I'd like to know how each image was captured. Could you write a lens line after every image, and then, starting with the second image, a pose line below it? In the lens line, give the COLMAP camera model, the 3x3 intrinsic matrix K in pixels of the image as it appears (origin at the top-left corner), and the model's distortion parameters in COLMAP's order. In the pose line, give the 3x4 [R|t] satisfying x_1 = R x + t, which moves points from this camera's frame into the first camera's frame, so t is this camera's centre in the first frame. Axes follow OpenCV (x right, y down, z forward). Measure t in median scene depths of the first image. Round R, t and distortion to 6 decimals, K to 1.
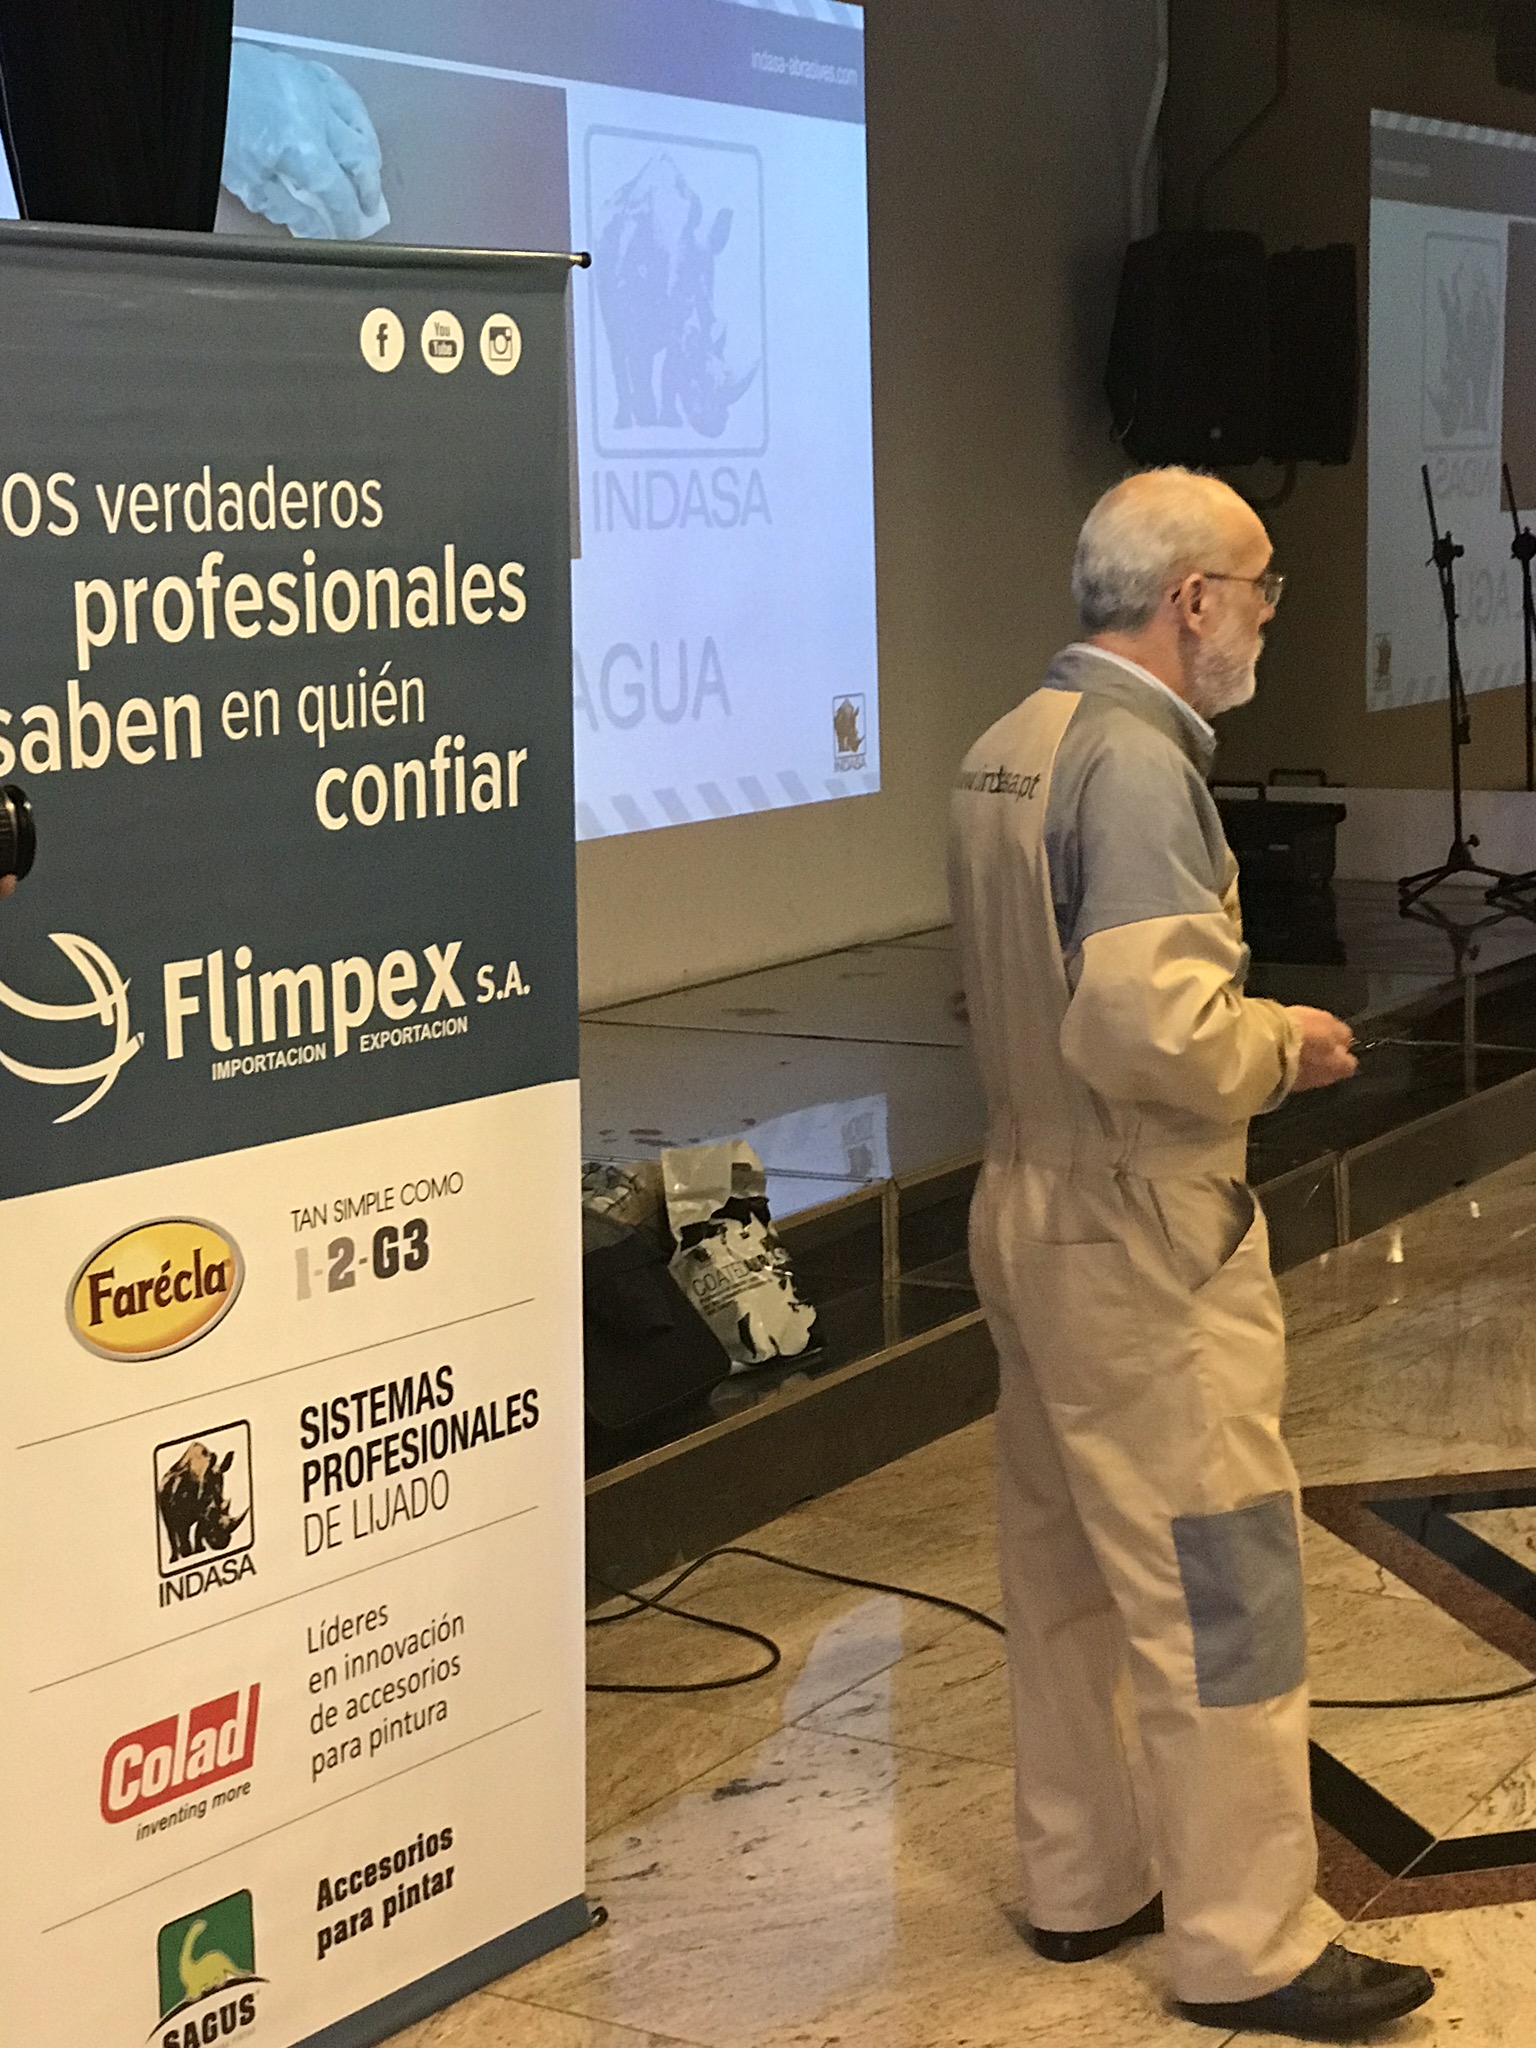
lens RADIAL K [[3648.8, 0, 768.0], [0, 3648.8, 1024.0], [0, 0, 1]] dist [-0.064125, 1.298482]
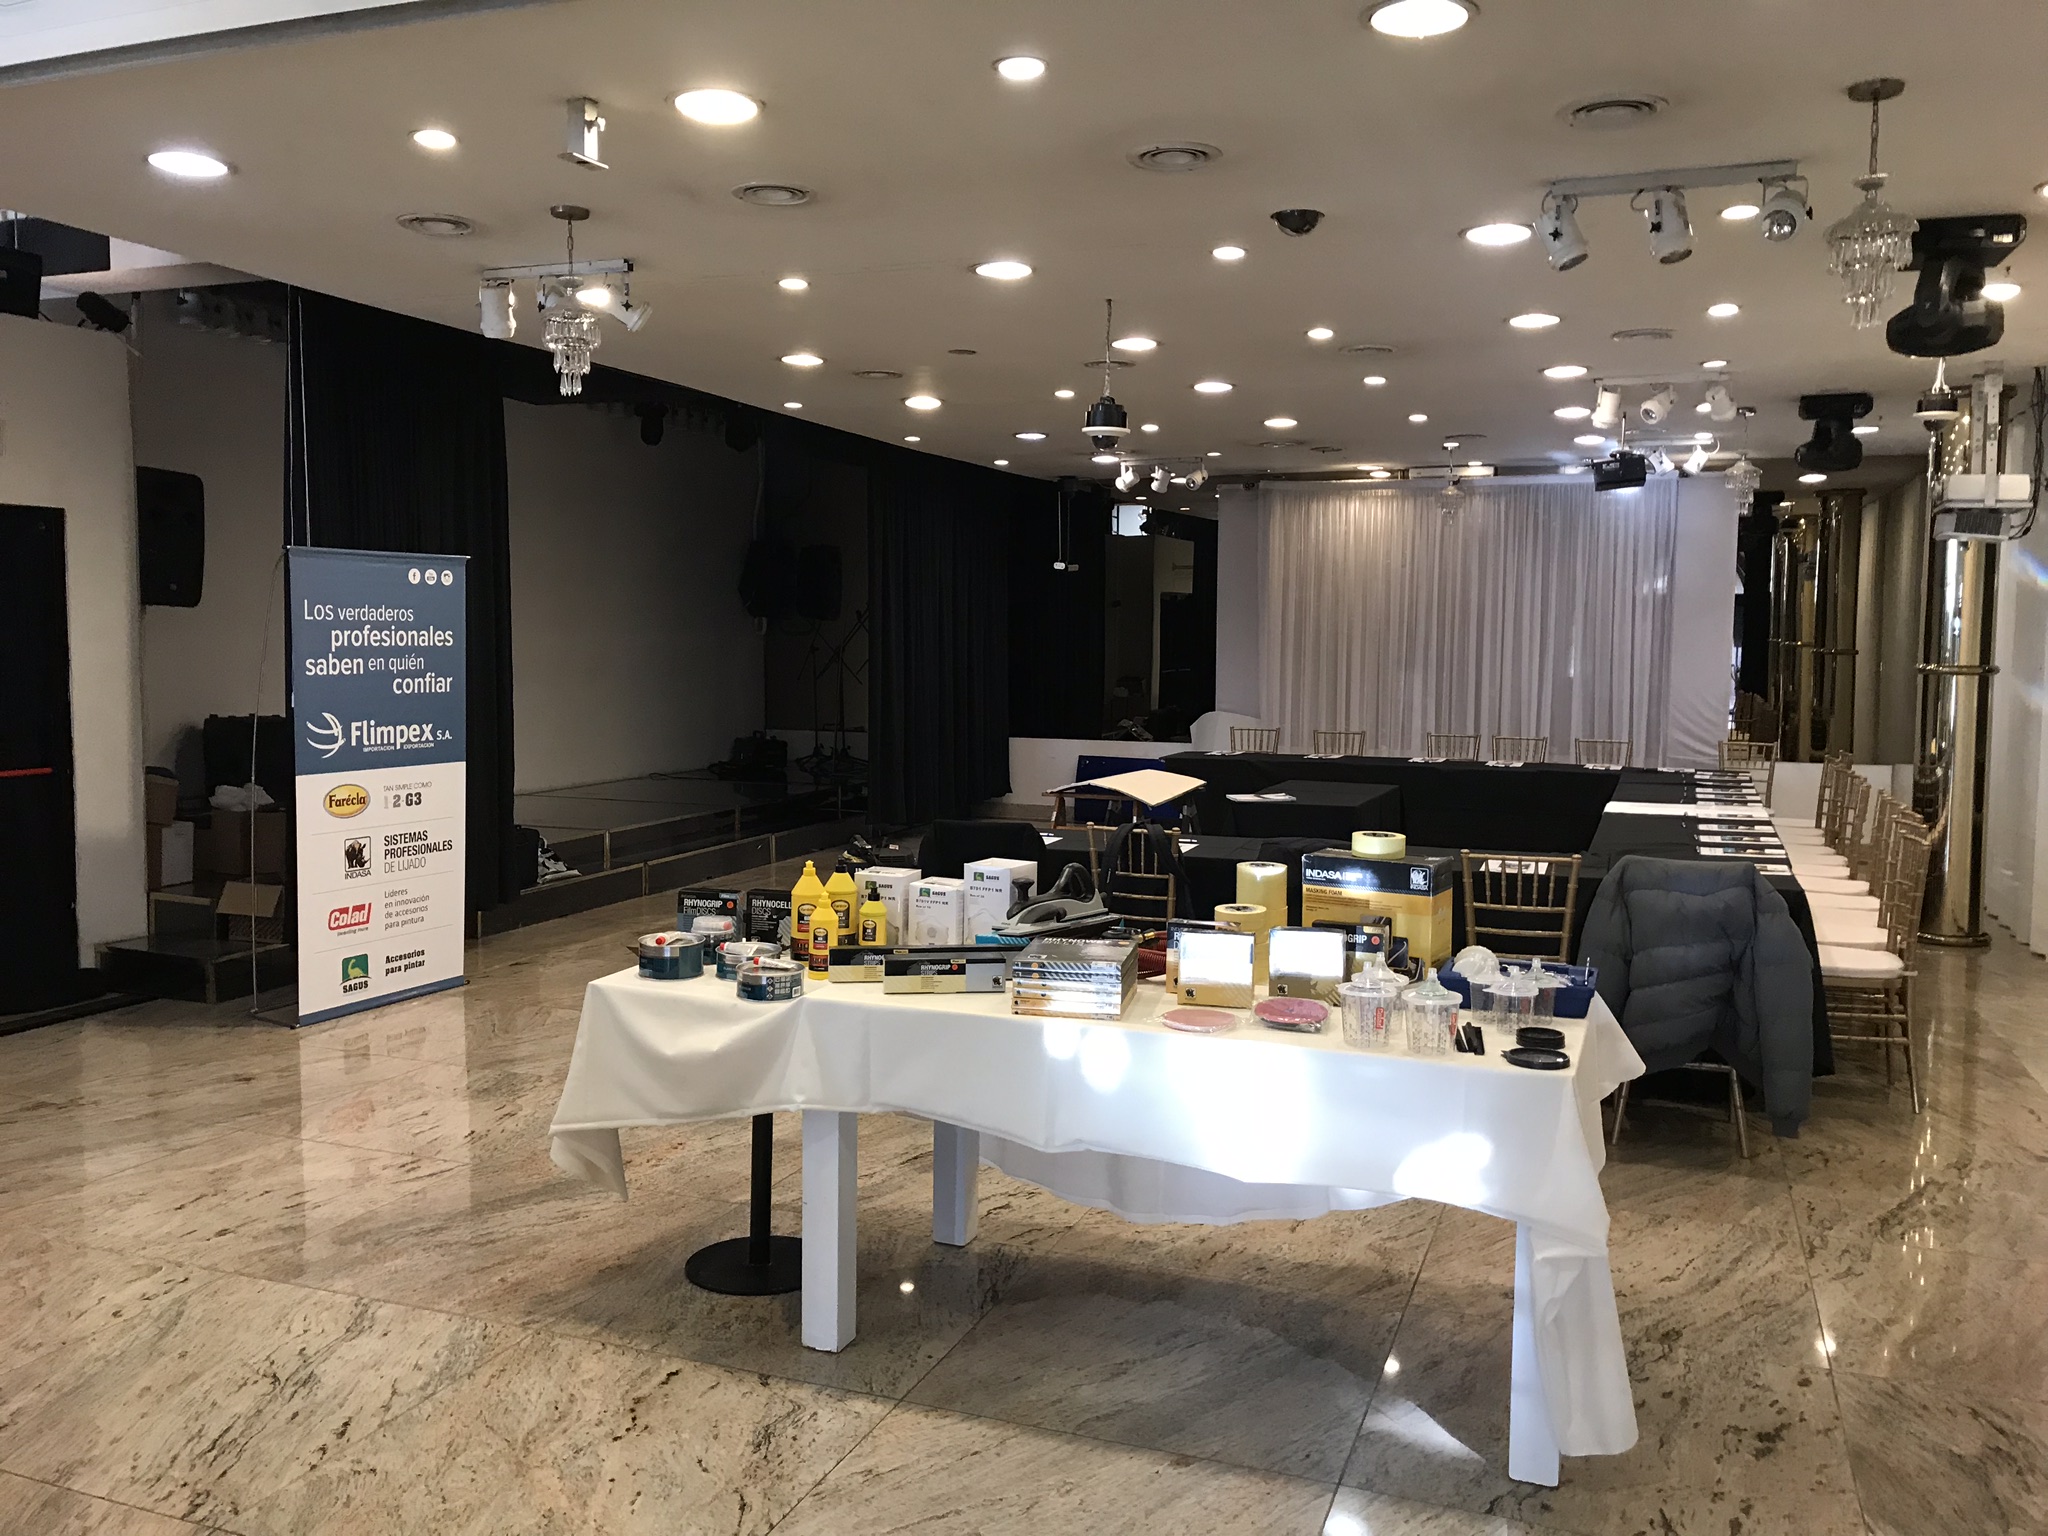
lens RADIAL K [[1688.9, 0, 1024.0], [0, 1688.9, 768.0], [0, 0, 1]] dist [0.005127, 0.000590]
pose [[0.984181, 0.025092, 0.175381, 0.240247], [-0.014151, 0.997891, -0.063355, 0.139217], [-0.176601, 0.059871, 0.982460, -0.978377]]
